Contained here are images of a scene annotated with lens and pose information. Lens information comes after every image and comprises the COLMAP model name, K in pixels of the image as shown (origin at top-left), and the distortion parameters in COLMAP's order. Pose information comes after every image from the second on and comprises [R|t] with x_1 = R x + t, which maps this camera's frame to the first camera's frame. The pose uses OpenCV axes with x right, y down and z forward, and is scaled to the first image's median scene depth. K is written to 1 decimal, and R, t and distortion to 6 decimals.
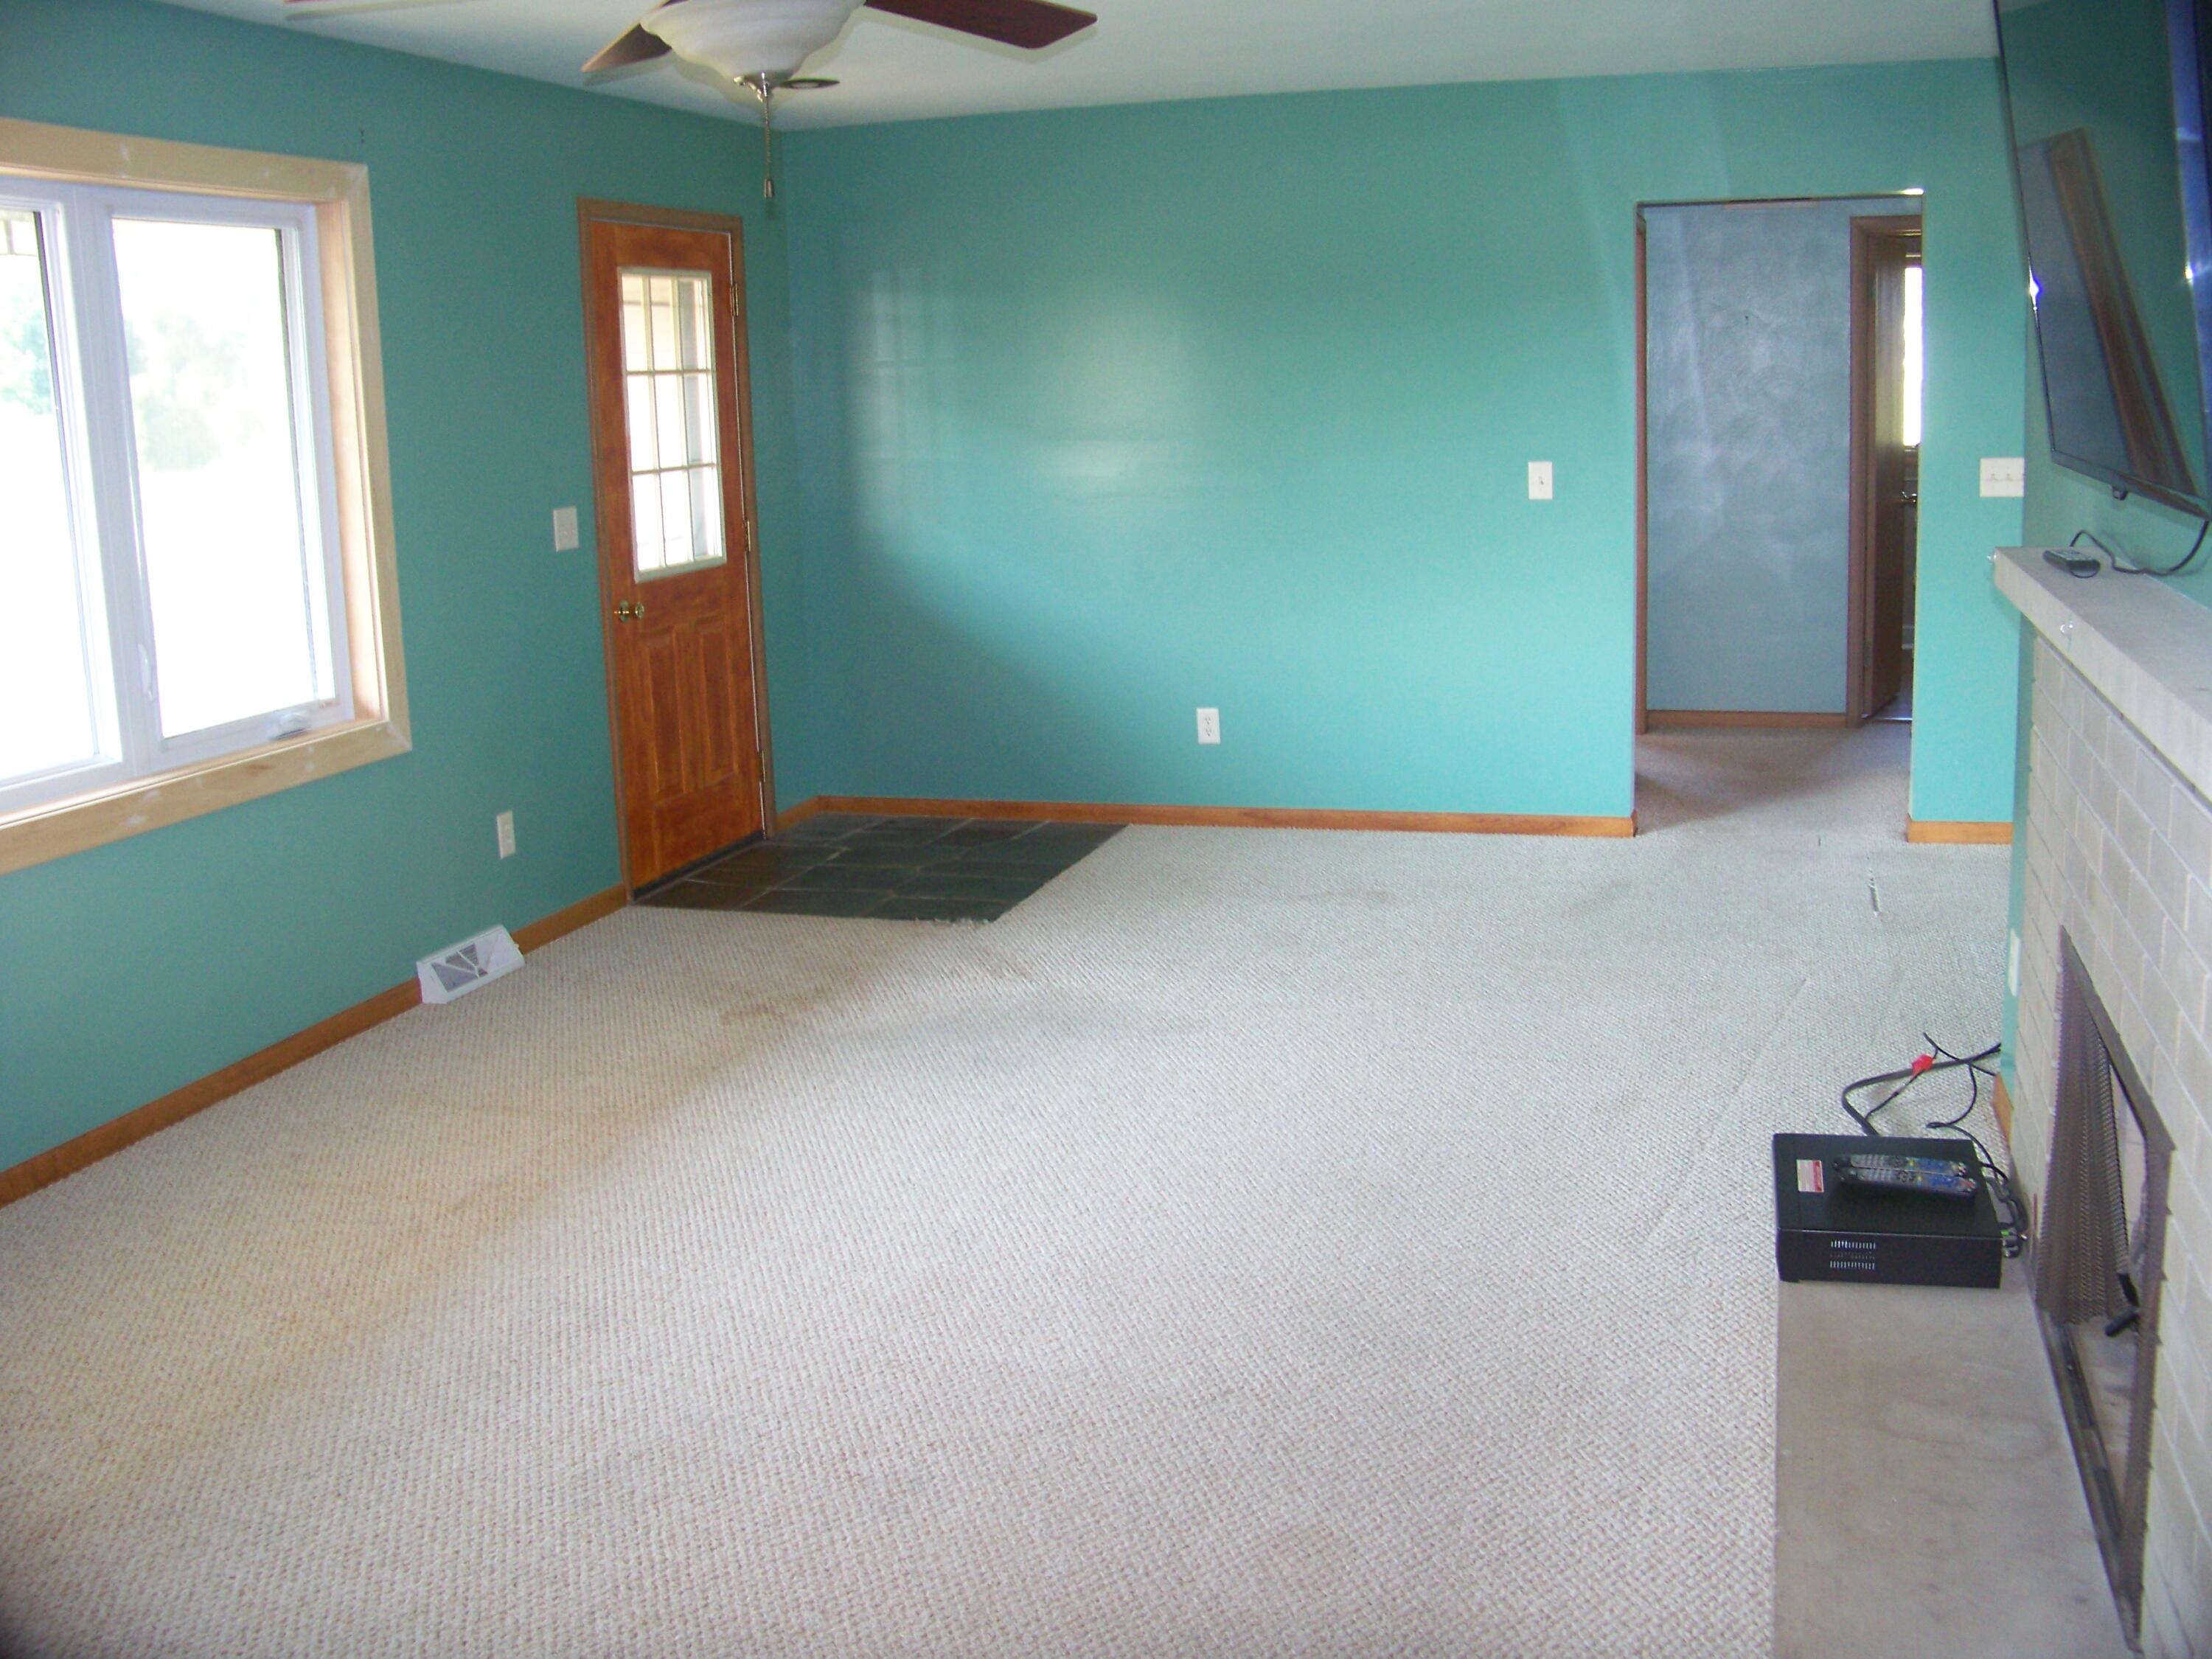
lens RADIAL K [[2178.9, 0, 1121.5], [0, 2178.9, 763.3], [0, 0, 1]] dist [-0.262953, 0.327249]
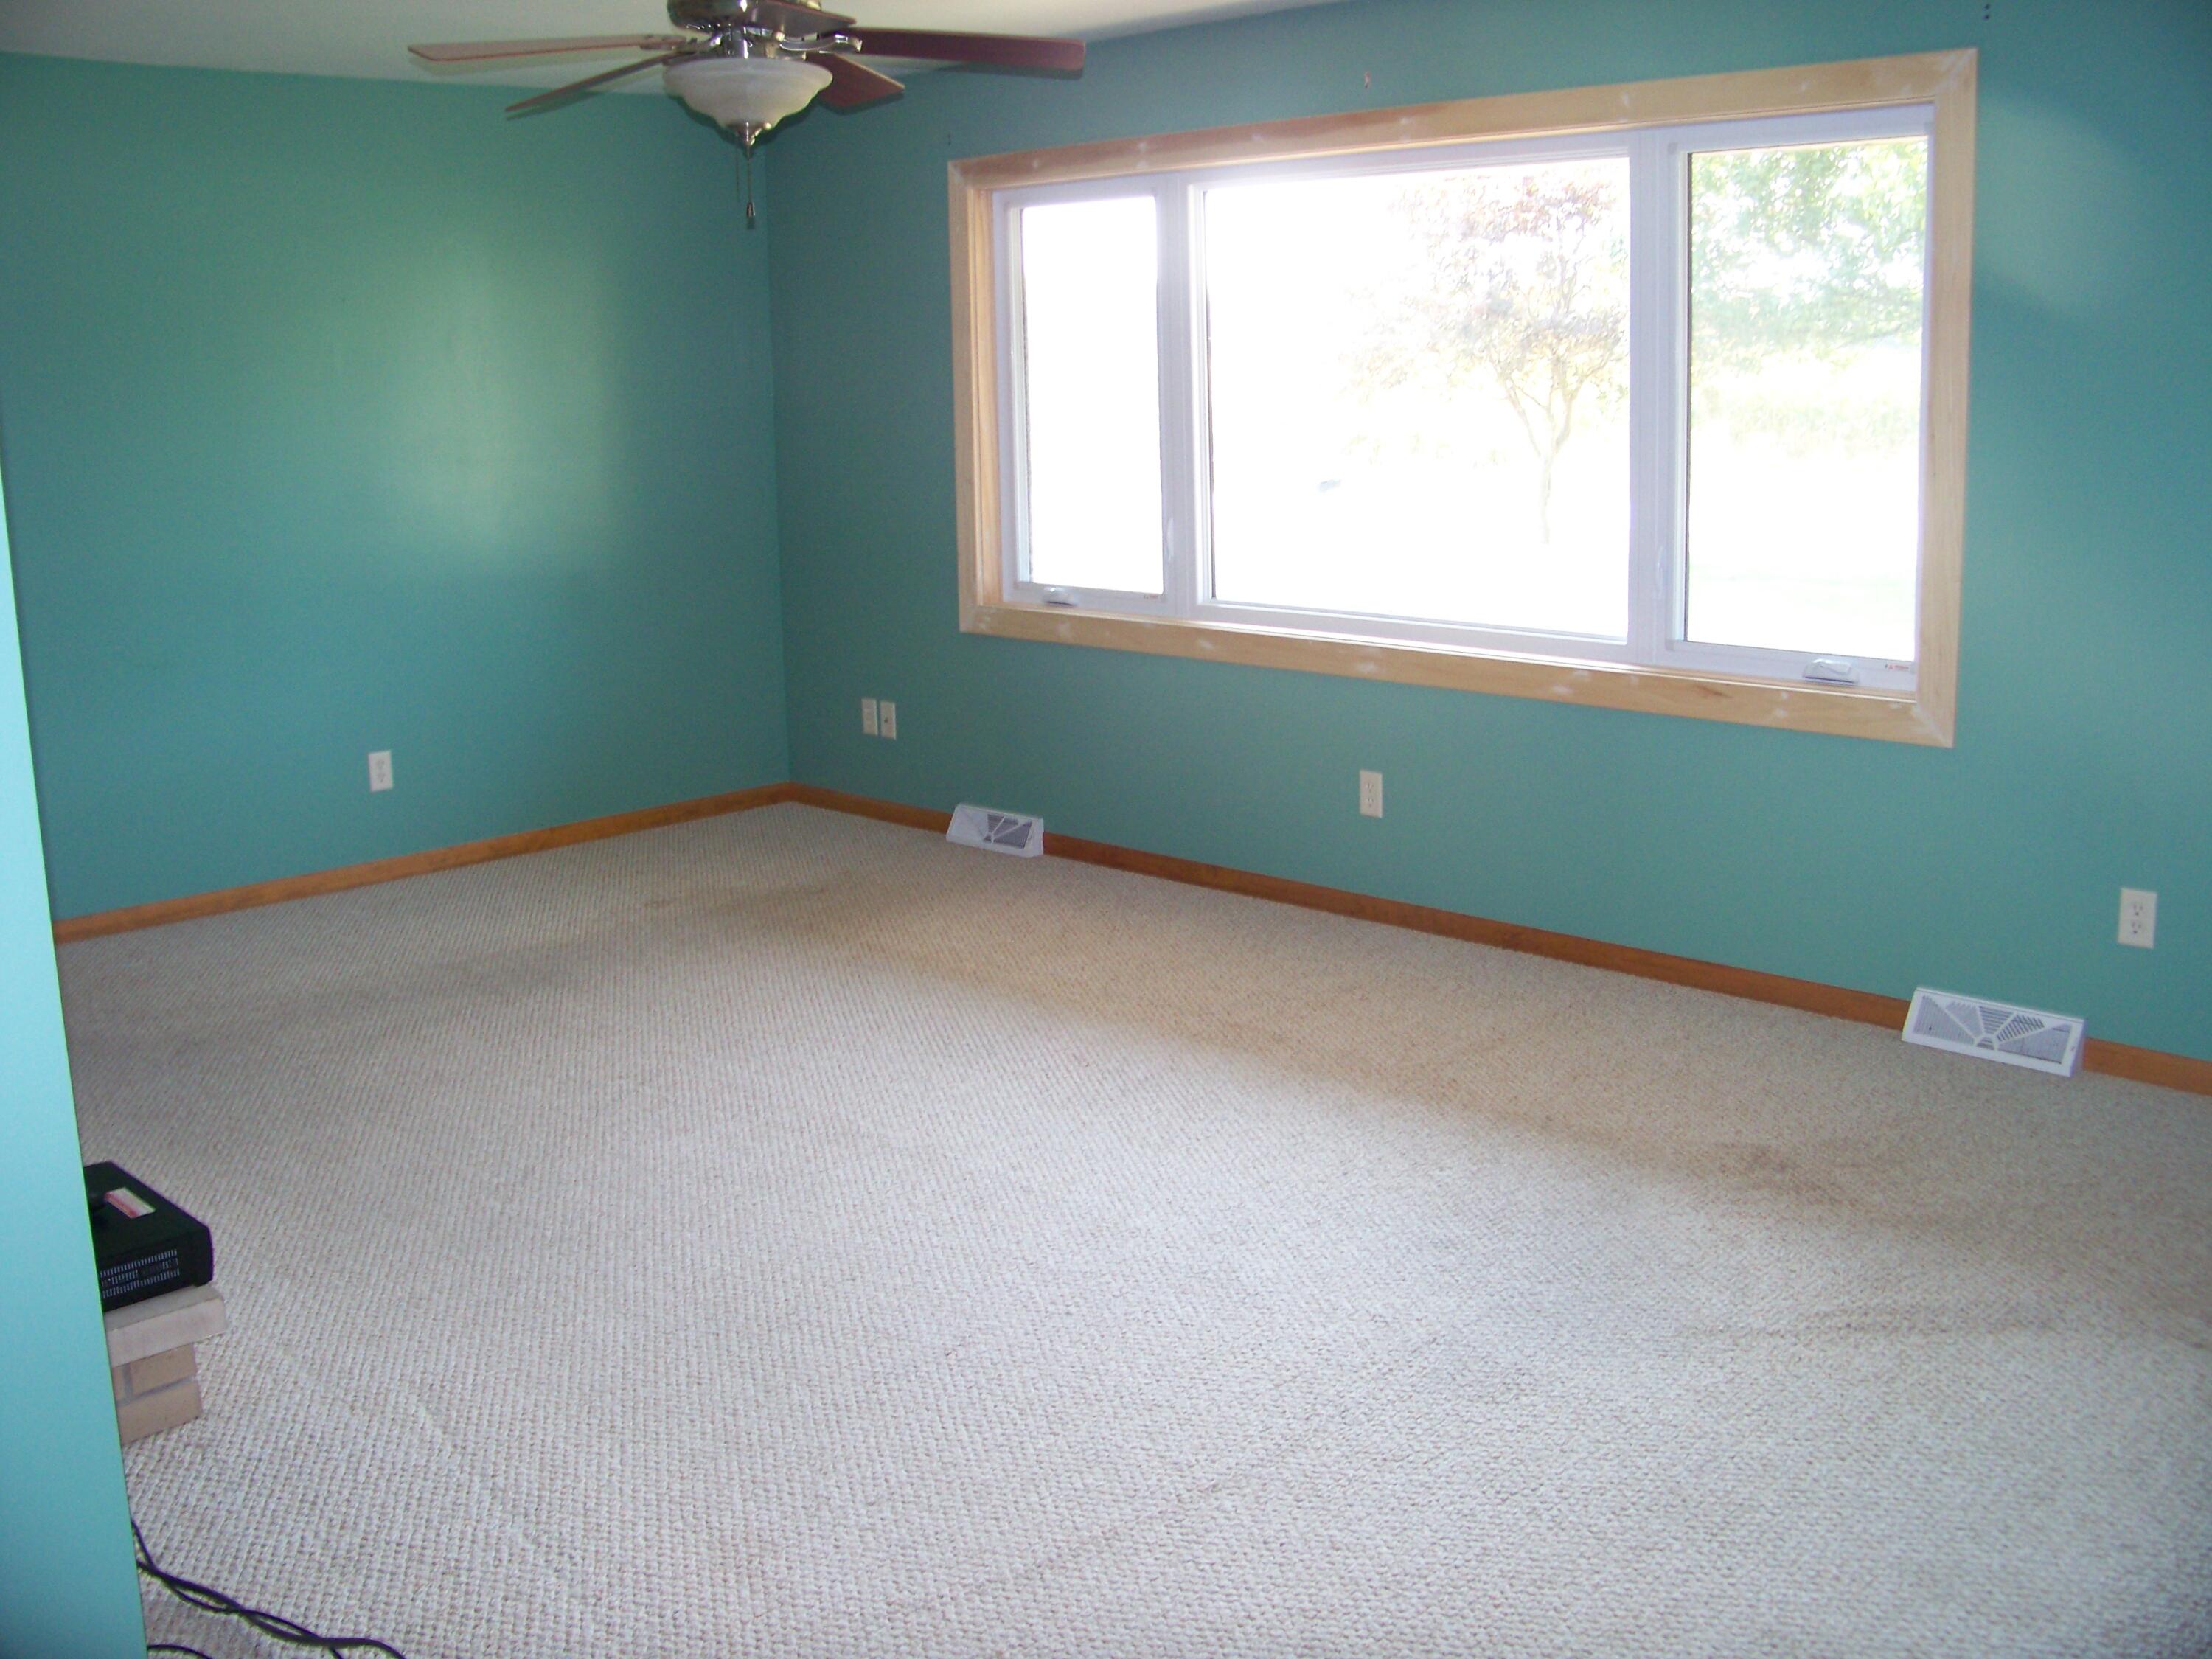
lens RADIAL K [[2178.9, 0, 1121.5], [0, 2178.9, 763.3], [0, 0, 1]] dist [-0.262953, 0.327249]
pose [[-0.483931, 0.202138, -0.851441, 0.592539], [-0.119474, 0.948586, 0.293106, -0.226794], [0.866912, 0.243568, -0.434900, 1.187227]]
